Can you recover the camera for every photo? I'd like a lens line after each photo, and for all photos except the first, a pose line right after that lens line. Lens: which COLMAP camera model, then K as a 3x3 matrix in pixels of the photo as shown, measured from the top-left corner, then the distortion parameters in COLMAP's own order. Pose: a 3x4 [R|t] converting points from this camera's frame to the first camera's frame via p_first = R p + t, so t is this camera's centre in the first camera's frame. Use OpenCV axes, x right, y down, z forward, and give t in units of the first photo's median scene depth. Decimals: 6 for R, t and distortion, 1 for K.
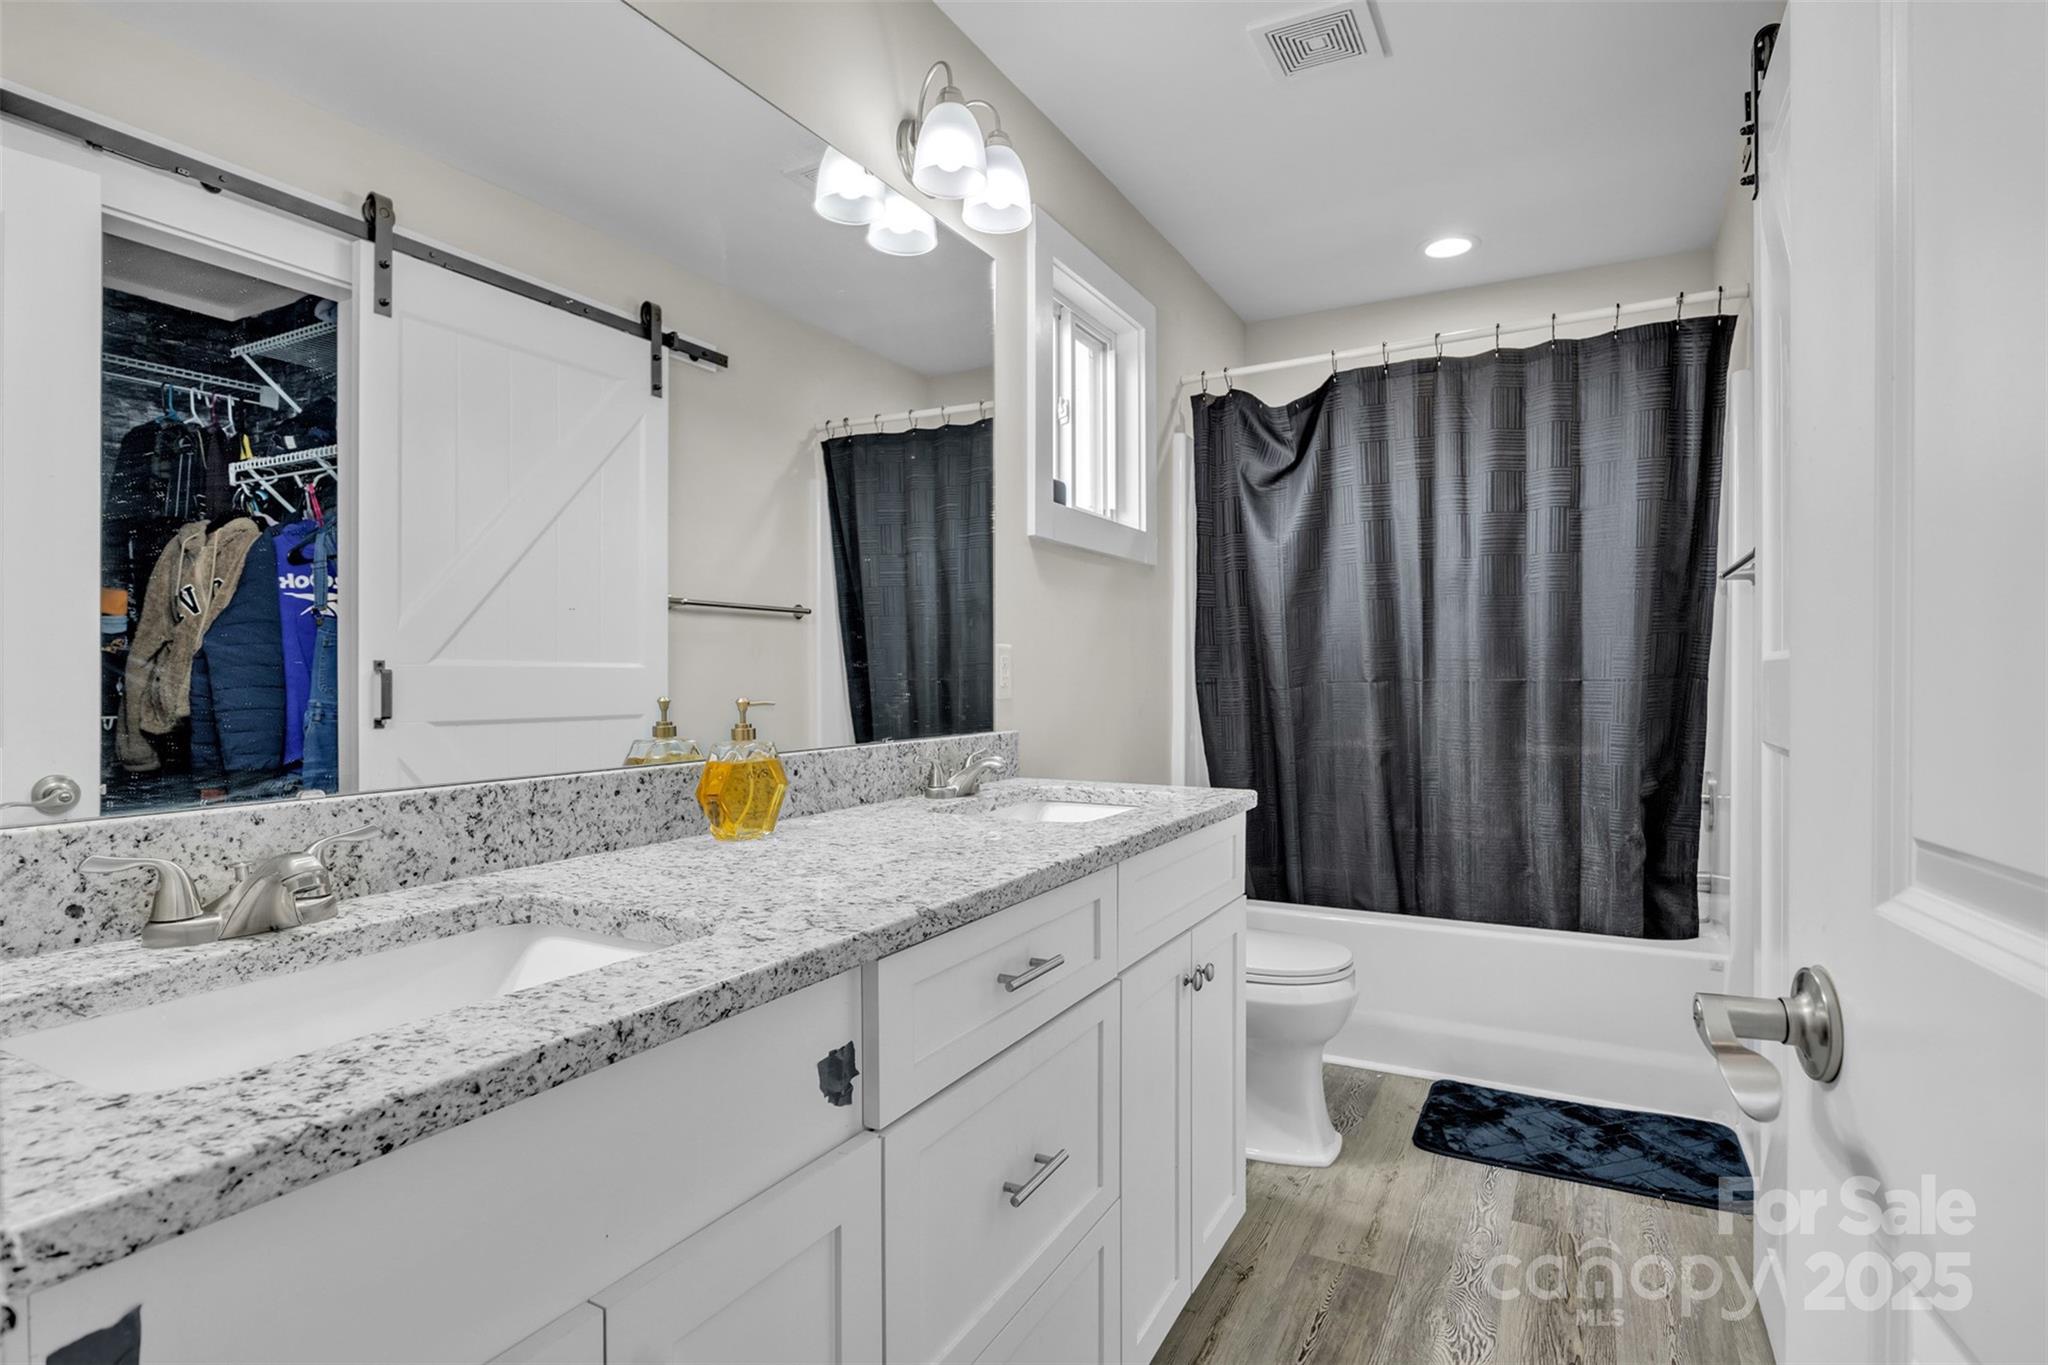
lens RADIAL K [[1063.9, 0, 1007.8], [0, 1063.9, 679.0], [0, 0, 1]] dist [-0.018640, 0.001384]
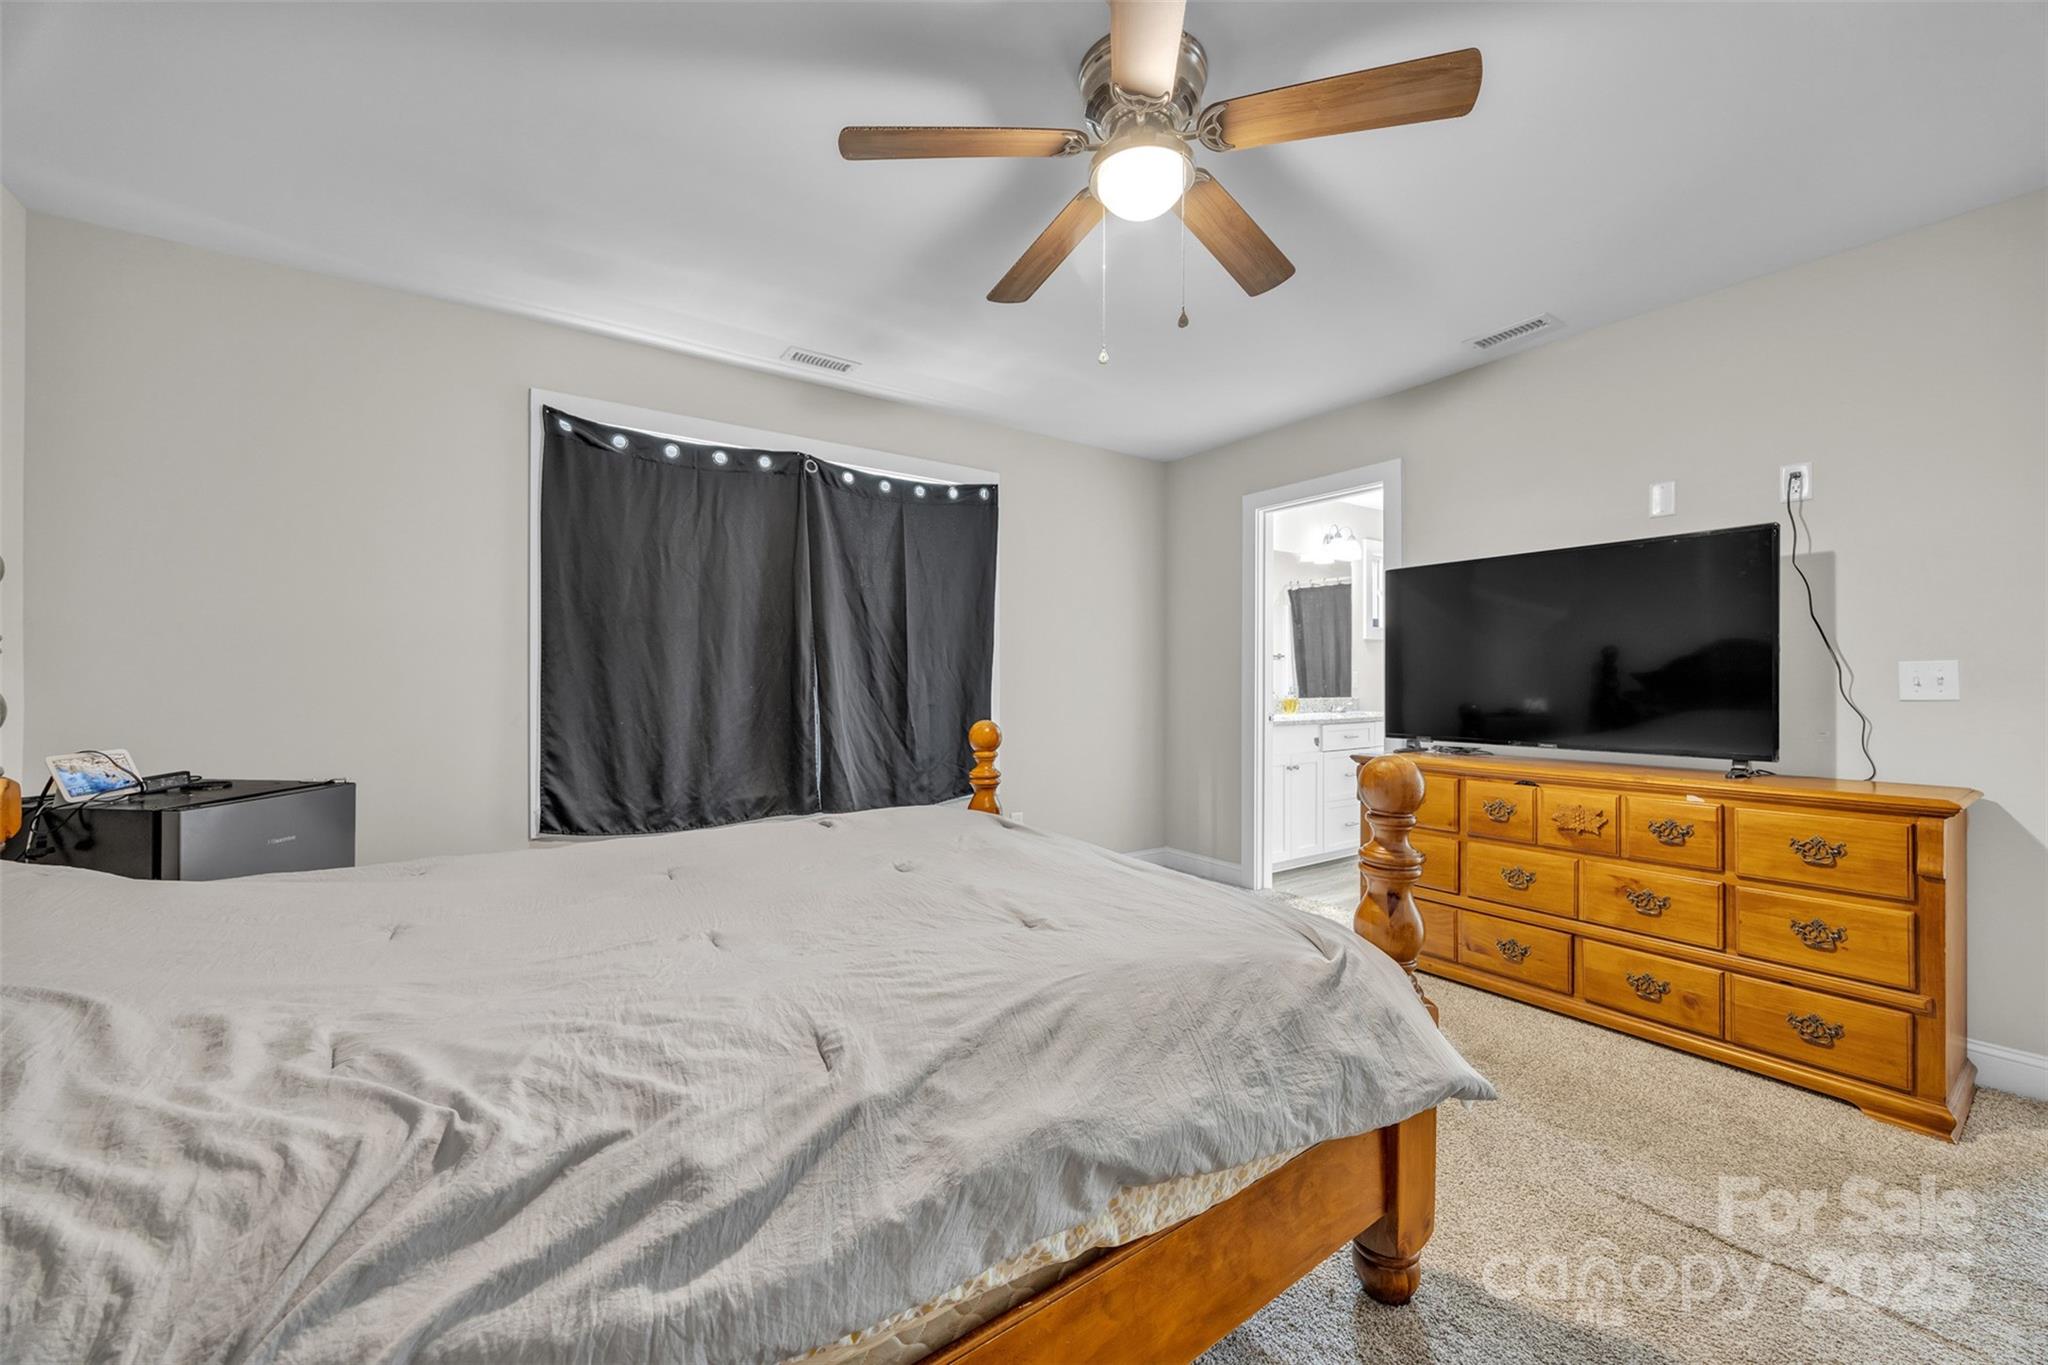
lens RADIAL K [[784.3, 0, 1025.6], [0, 784.3, 679.6], [0, 0, 1]] dist [-0.004975, 0.000635]
pose [[0.901424, -0.000105, -0.432937, 0.126347], [-0.002074, 0.999987, -0.004560, 0.007603], [0.432932, 0.005008, 0.901413, -1.670790]]
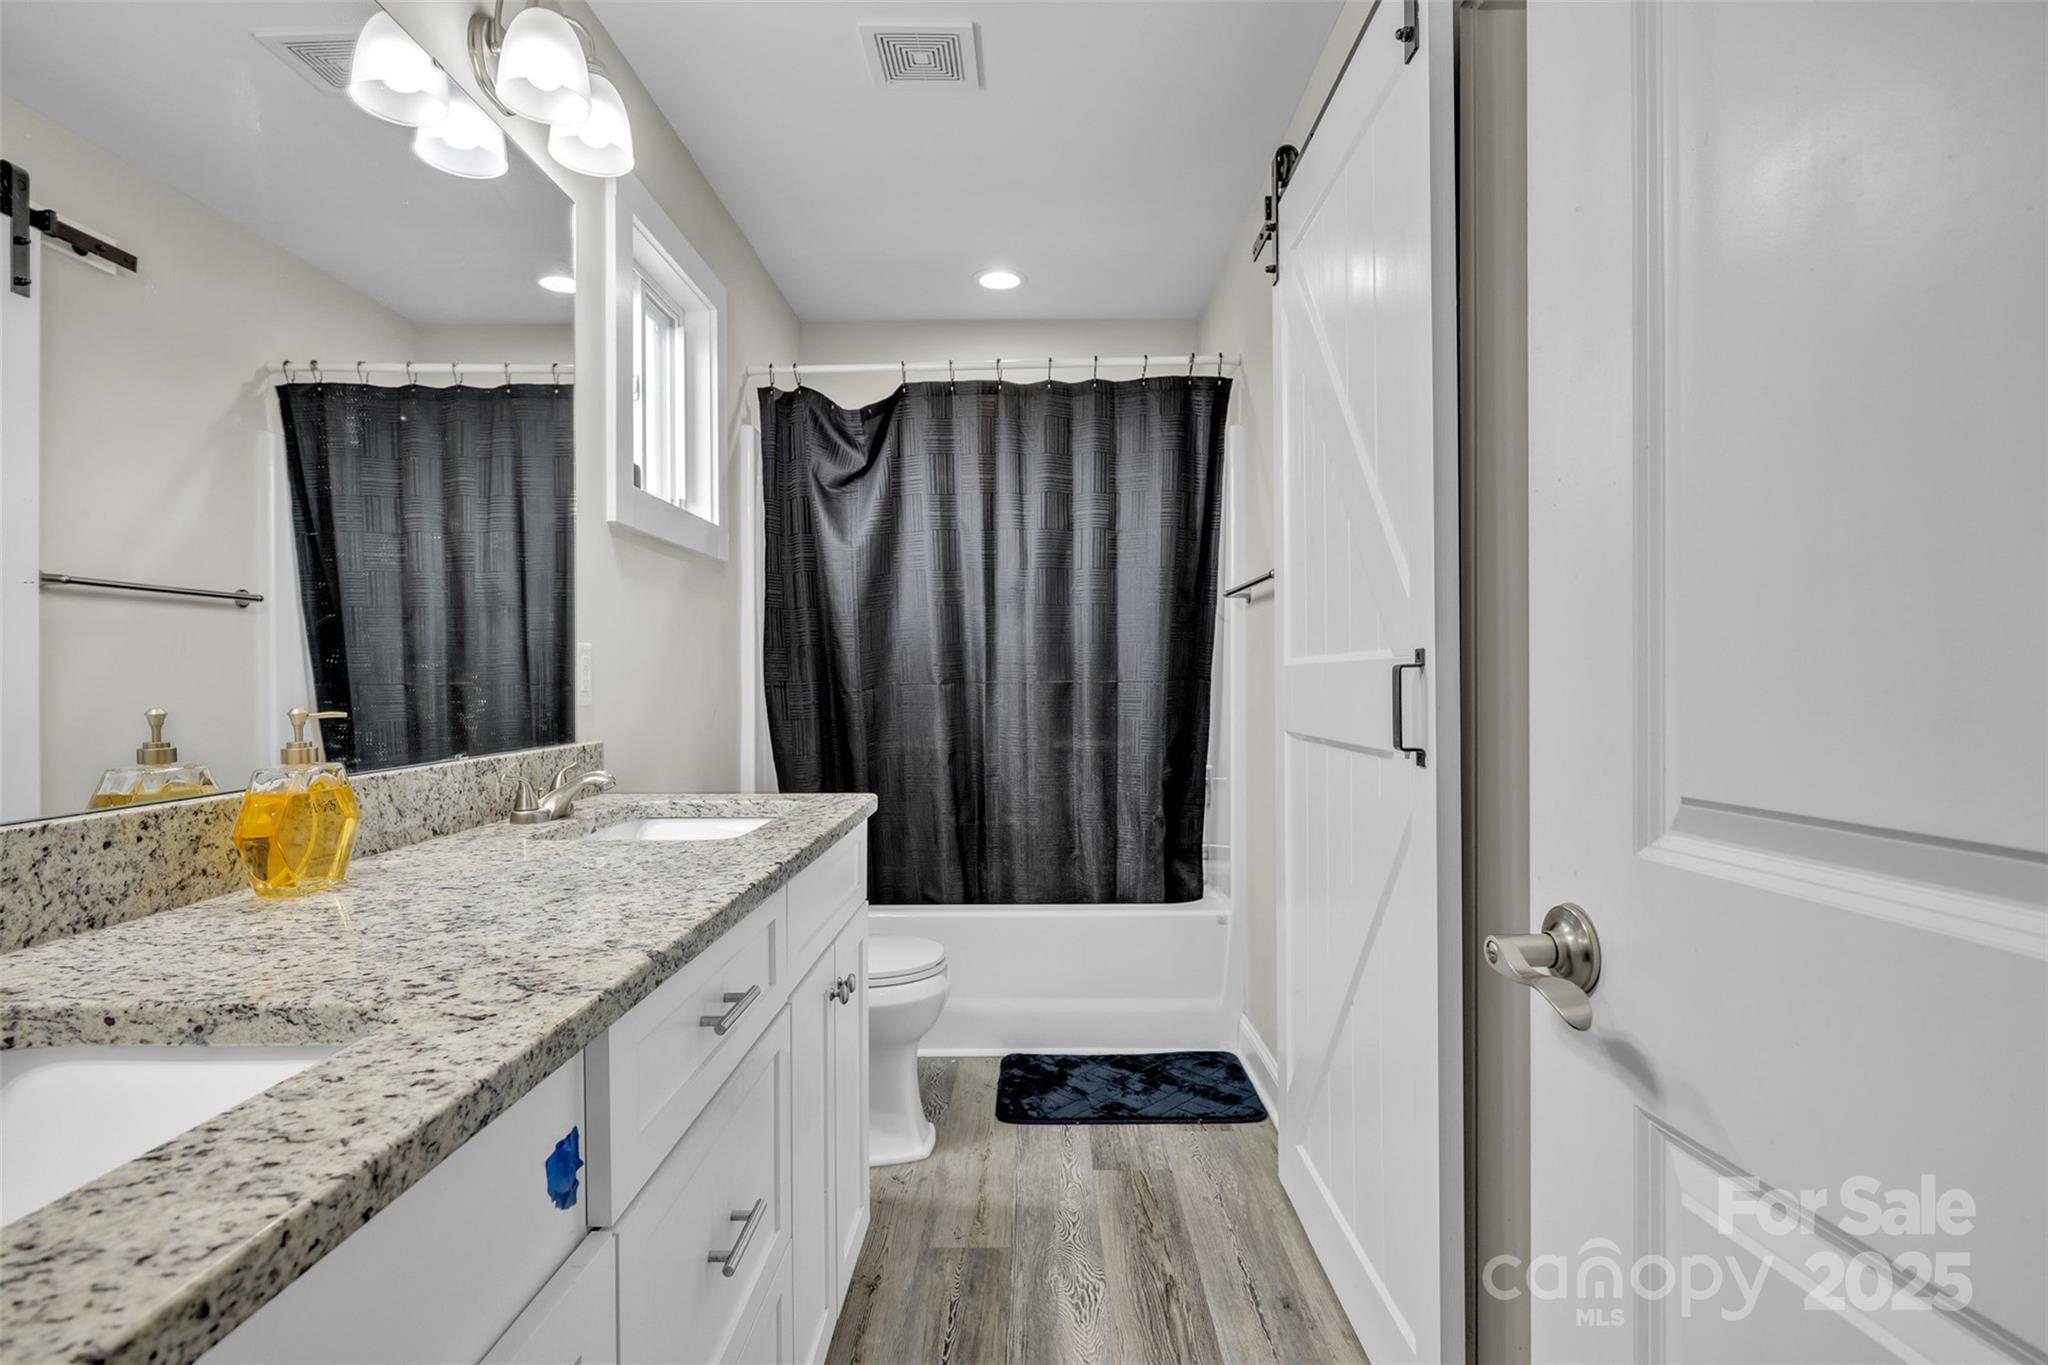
lens RADIAL K [[1063.9, 0, 1057.8], [0, 1063.9, 679.0], [0, 0, 1]] dist [-0.018640, 0.001384]
pose [[0.869943, -0.002705, 0.493146, -0.092491], [0.004382, 0.999988, -0.002246, 0.000658], [-0.493134, 0.004114, 0.869944, 0.045563]]
